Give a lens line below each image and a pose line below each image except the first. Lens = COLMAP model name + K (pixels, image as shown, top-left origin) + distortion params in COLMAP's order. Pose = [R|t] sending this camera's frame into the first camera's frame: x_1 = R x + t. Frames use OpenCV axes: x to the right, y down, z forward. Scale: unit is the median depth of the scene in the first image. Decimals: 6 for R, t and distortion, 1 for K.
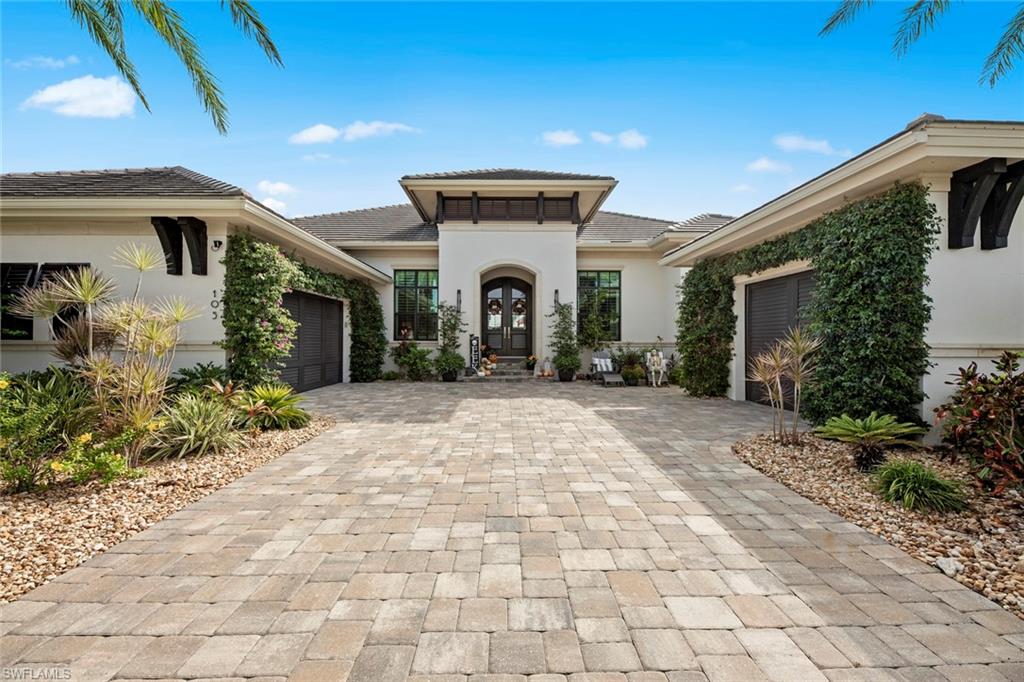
lens RADIAL K [[415.4, 0, 511.6], [0, 415.4, 342.7], [0, 0, 1]] dist [0.000012, 0.000003]
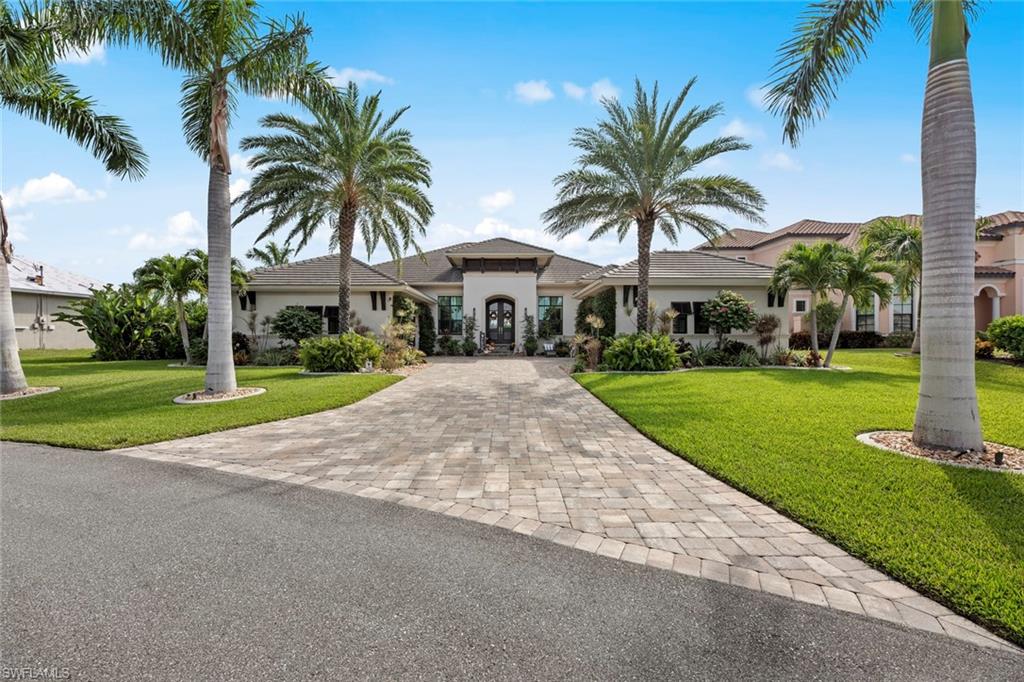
lens RADIAL K [[415.4, 0, 511.6], [0, 415.4, 339.1], [0, 0, 1]] dist [0.000012, 0.000003]
pose [[0.999998, -0.001472, -0.001135, 0.044674], [0.001476, 0.999994, 0.003041, 0.009170], [0.001131, -0.003042, 0.999995, -0.886531]]
